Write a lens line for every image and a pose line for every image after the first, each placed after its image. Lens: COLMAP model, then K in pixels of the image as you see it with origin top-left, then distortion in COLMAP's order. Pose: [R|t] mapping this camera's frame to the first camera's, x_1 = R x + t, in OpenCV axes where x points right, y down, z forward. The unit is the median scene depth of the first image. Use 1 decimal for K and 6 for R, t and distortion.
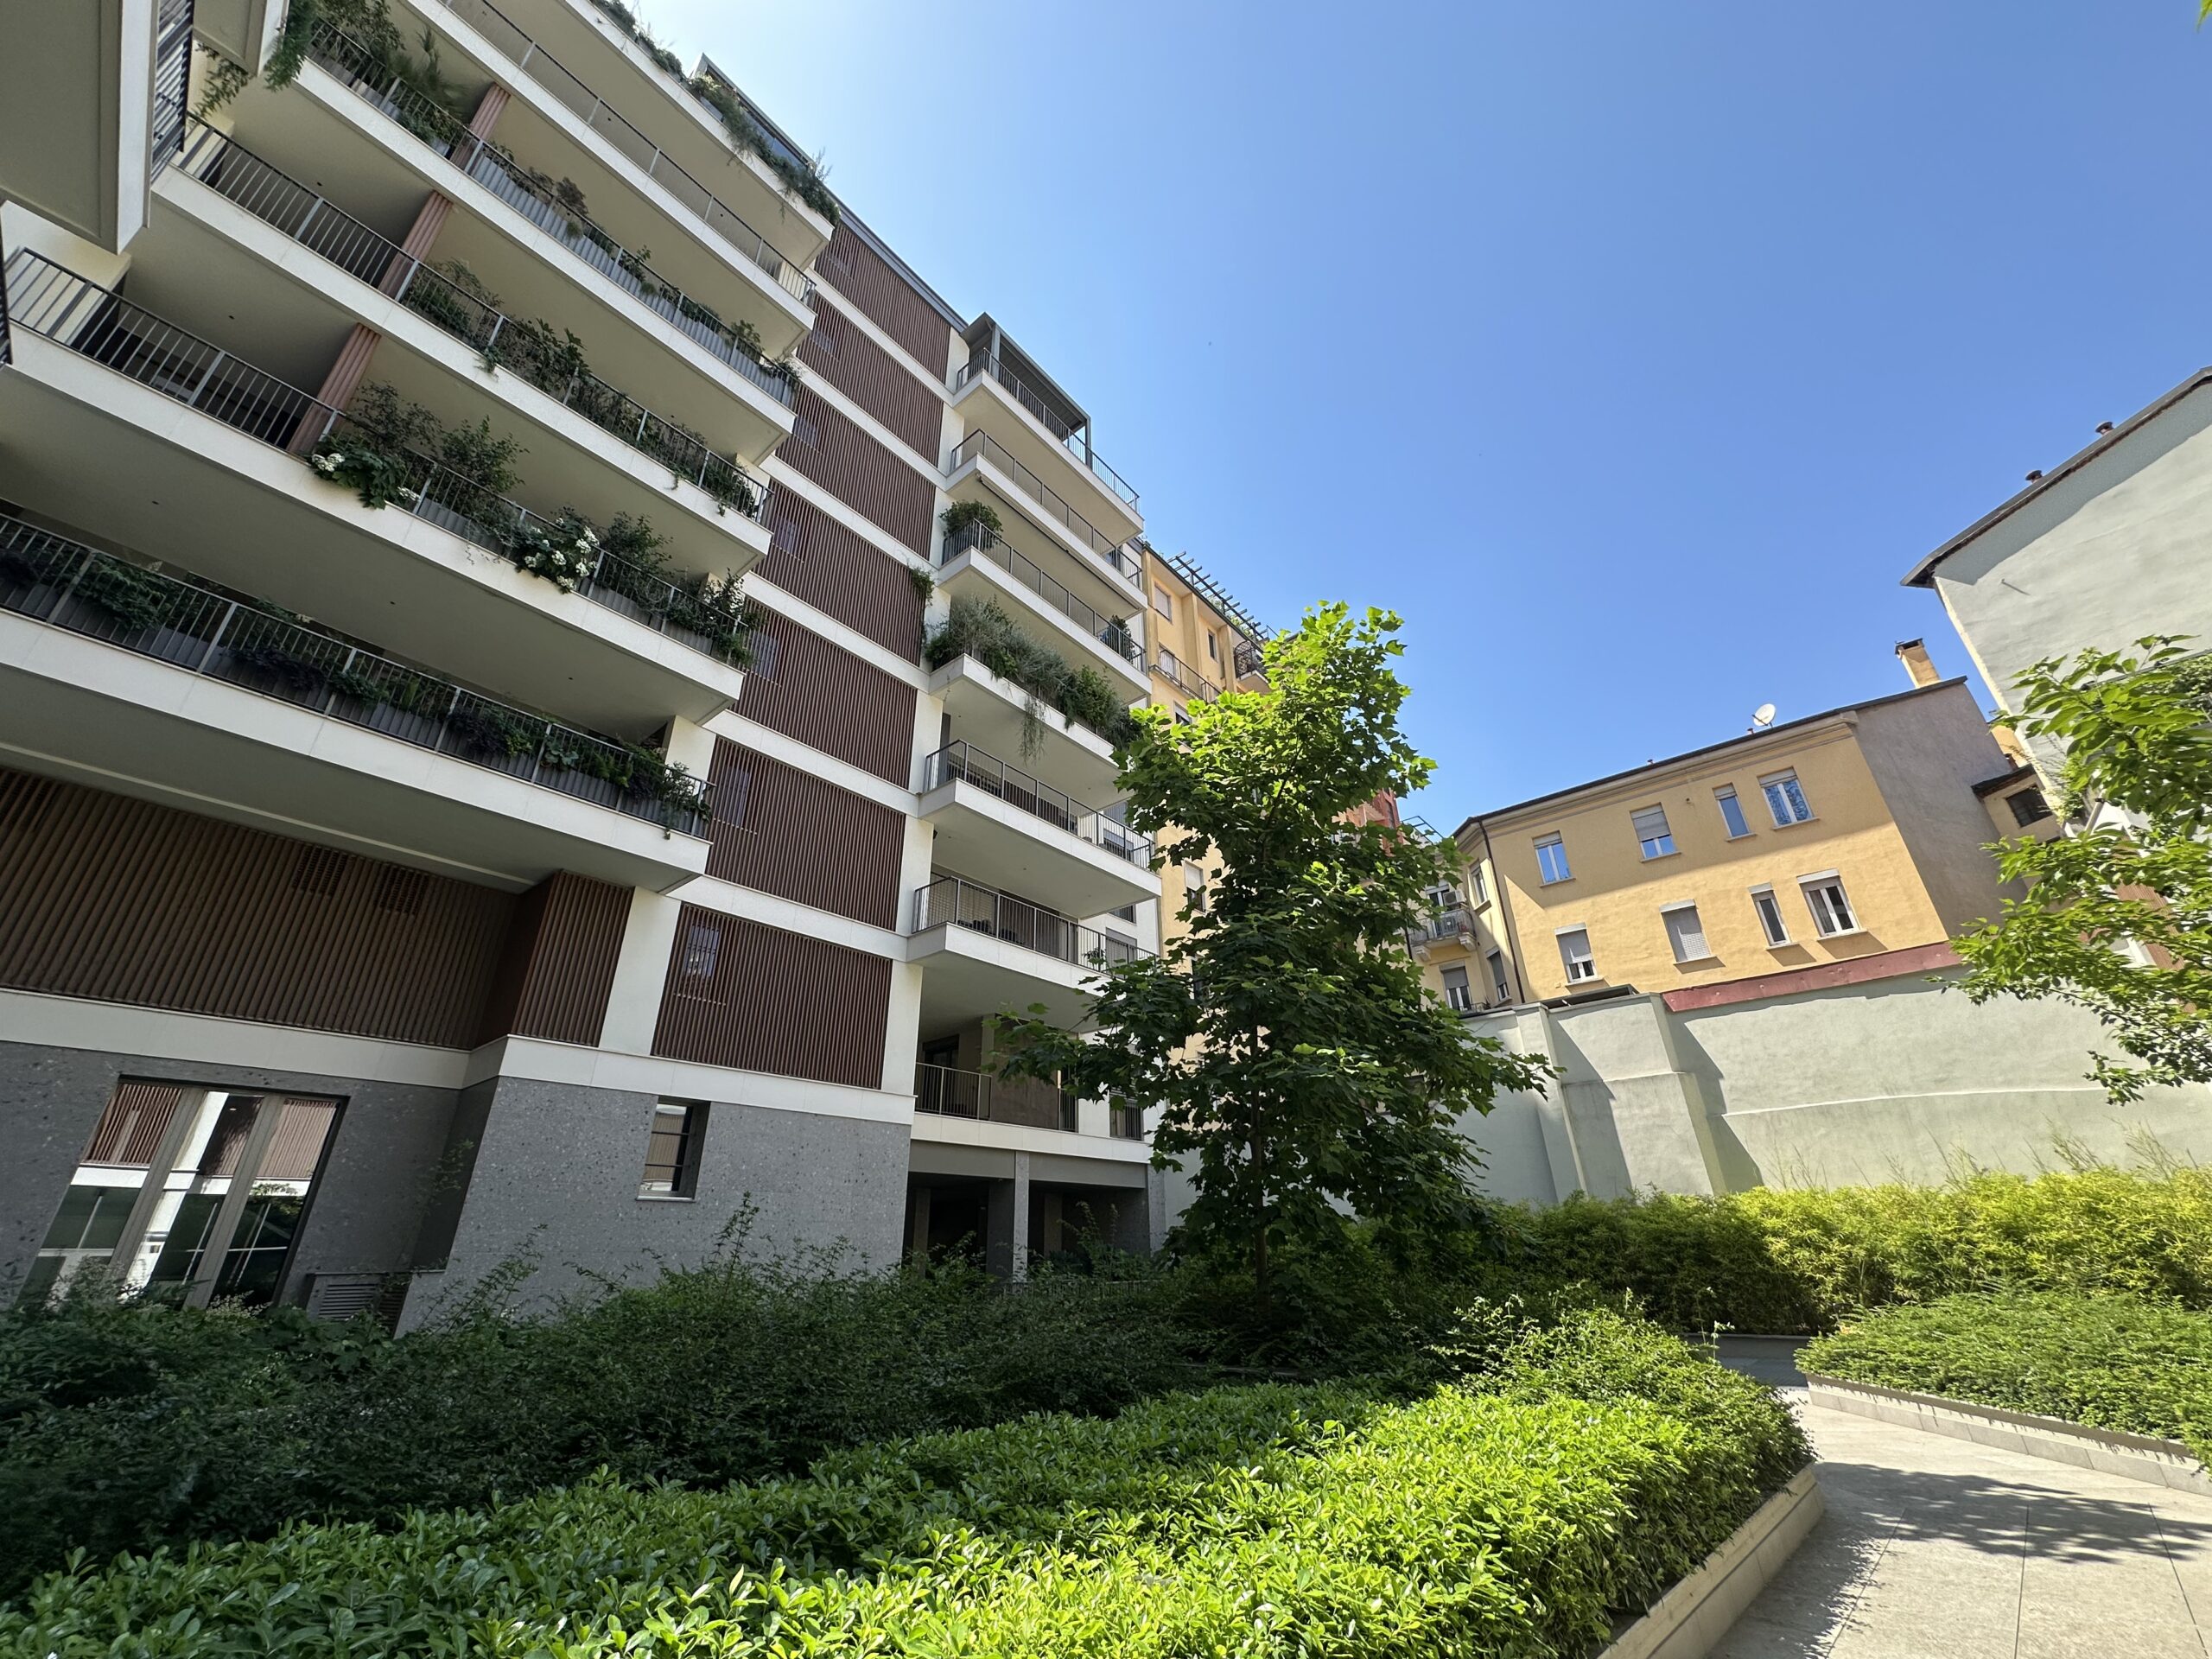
lens RADIAL K [[879.3, 0, 1107.3], [0, 879.3, 828.3], [0, 0, 1]] dist [-0.004211, 0.000721]
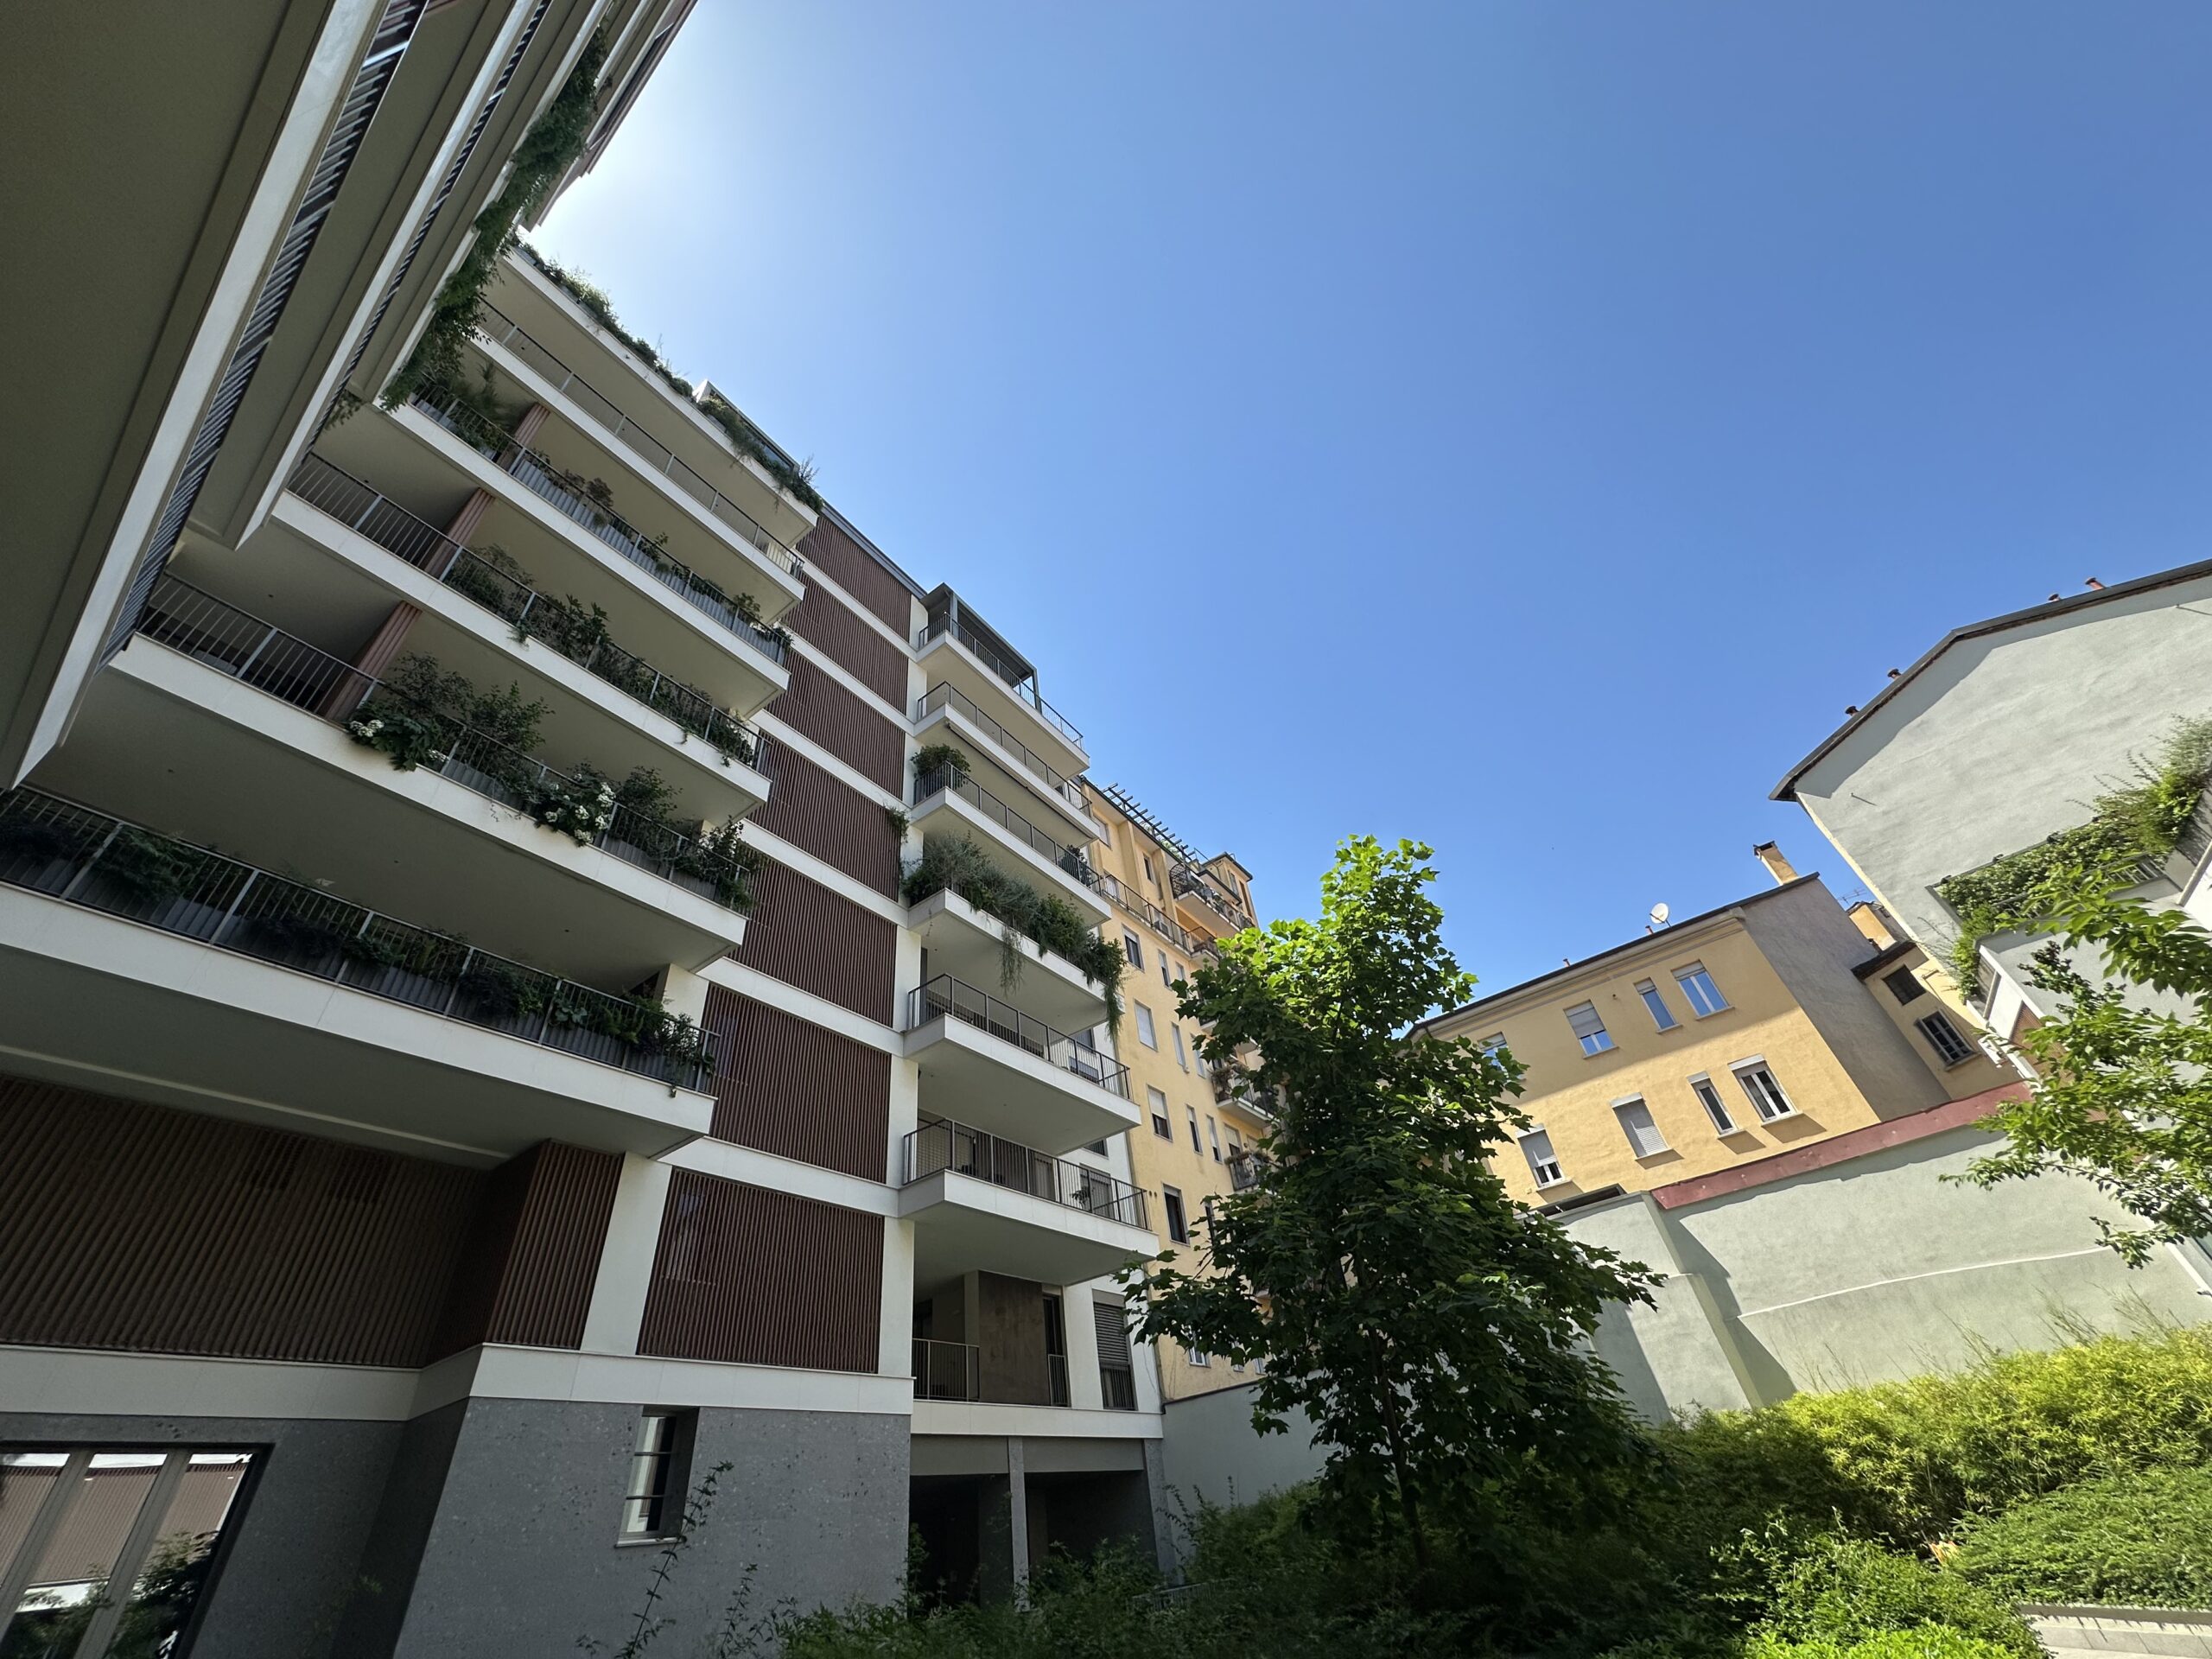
lens RADIAL K [[879.1, 0, 1107.1], [0, 879.1, 828.4], [0, 0, 1]] dist [-0.002182, 0.000442]
pose [[0.992764, -0.029829, 0.116319, -0.132069], [0.057580, 0.968284, -0.243128, -0.010077], [-0.105378, 0.248066, 0.962995, -0.024635]]
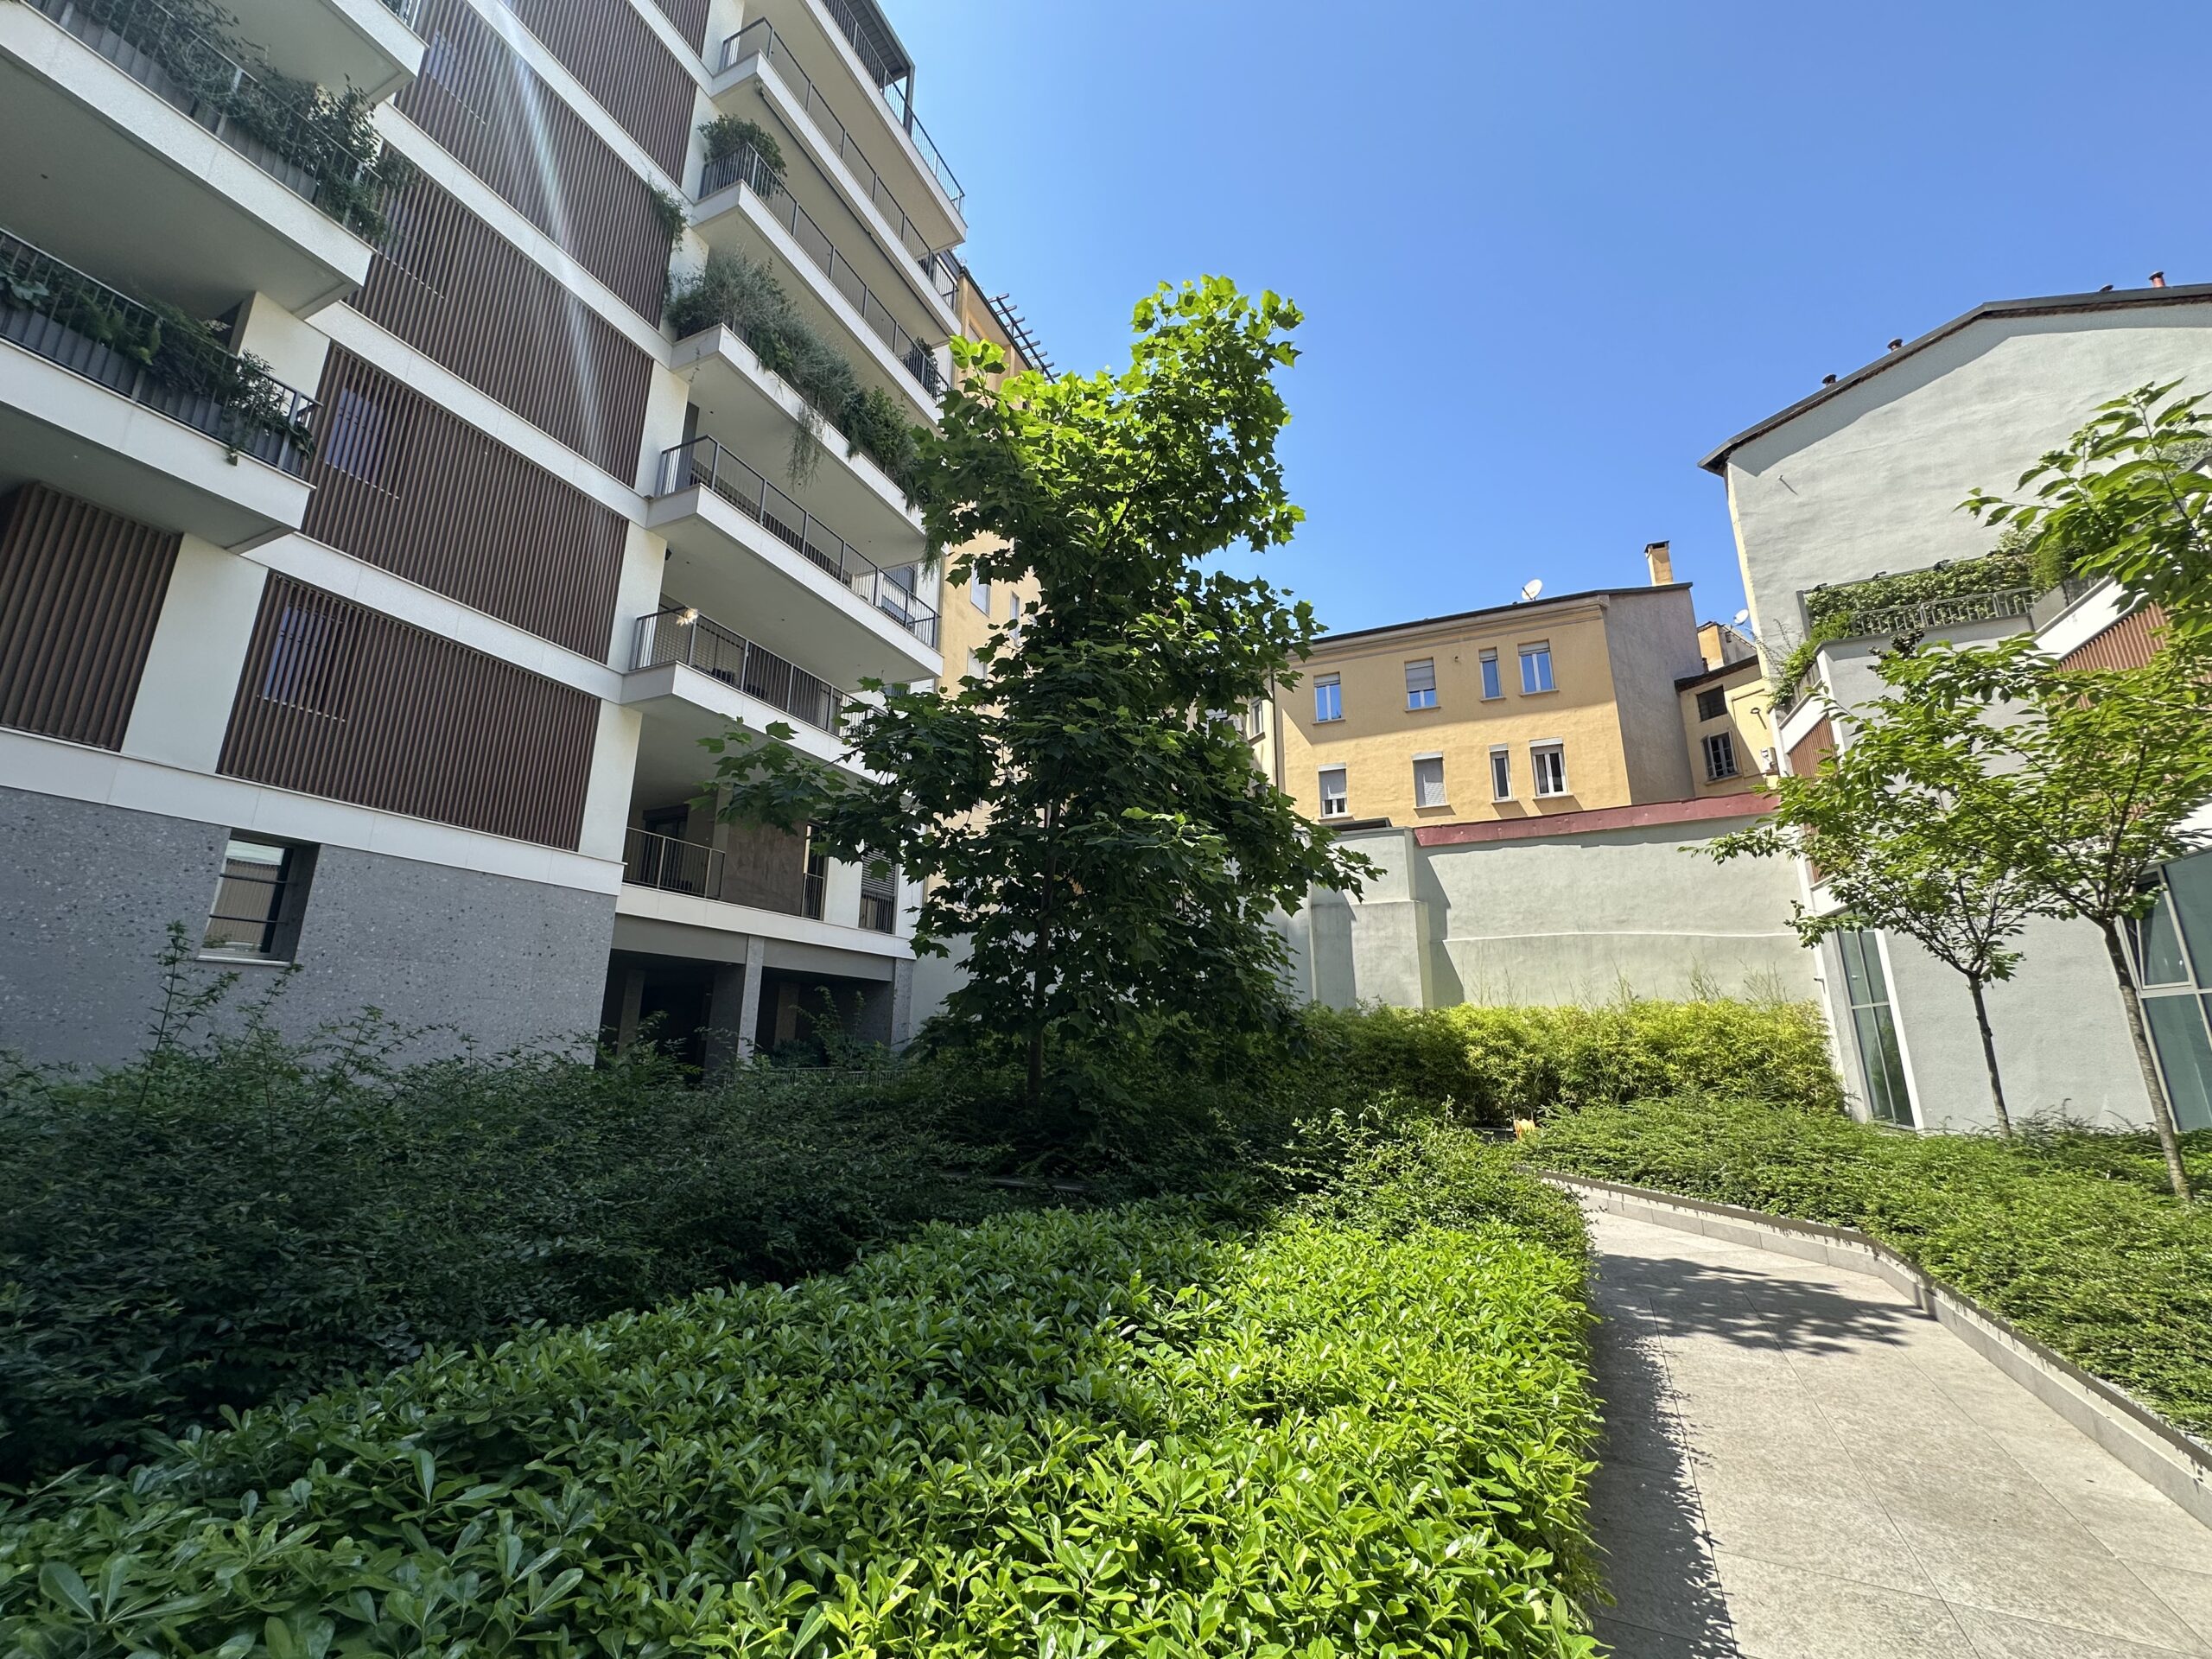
lens RADIAL K [[879.3, 0, 1107.3], [0, 879.3, 828.3], [0, 0, 1]] dist [-0.004211, 0.000721]
pose [[0.959328, 0.090738, 0.267314, -0.003931], [-0.143891, 0.971861, 0.186499, 0.058878], [-0.242870, -0.217377, 0.945390, 0.122741]]
